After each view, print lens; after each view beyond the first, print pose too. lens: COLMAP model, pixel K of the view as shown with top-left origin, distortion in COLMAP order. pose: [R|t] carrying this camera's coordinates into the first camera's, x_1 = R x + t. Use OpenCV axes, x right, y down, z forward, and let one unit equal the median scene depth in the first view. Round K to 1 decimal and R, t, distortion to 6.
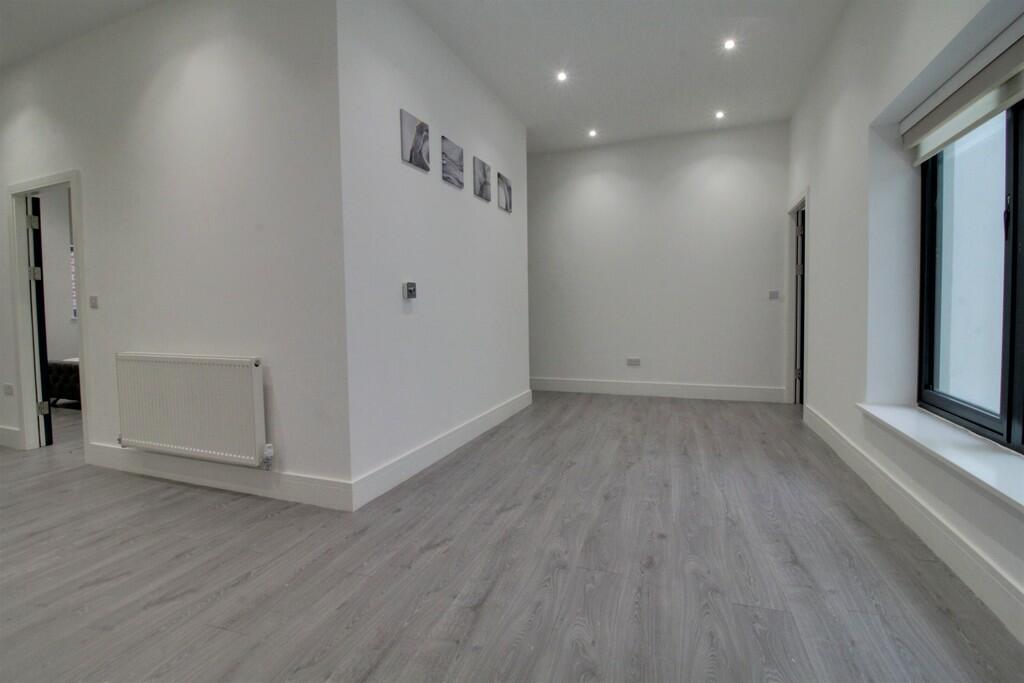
lens RADIAL K [[470.6, 0, 512.0], [0, 470.6, 320.1], [0, 0, 1]] dist [-0.002821, -0.001233]
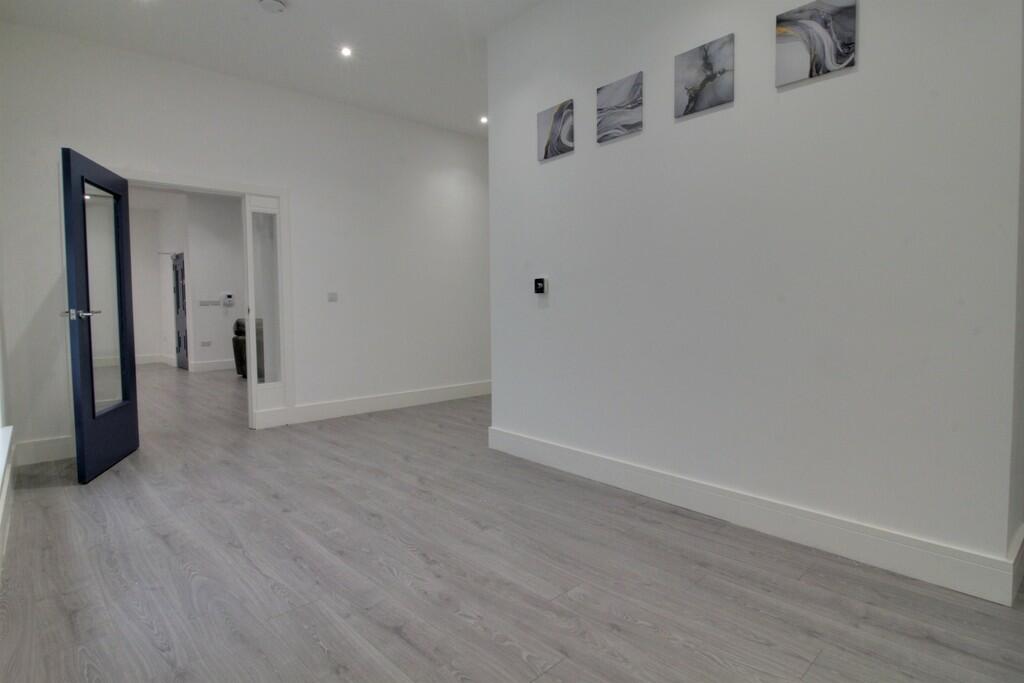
lens RADIAL K [[530.4, 0, 513.0], [0, 530.4, 327.0], [0, 0, 1]] dist [0.003239, -0.012528]
pose [[-0.457634, 0.059113, -0.887174, 1.023564], [-0.007726, 0.997486, 0.070448, -0.065034], [0.889107, 0.039094, -0.456026, 1.787570]]
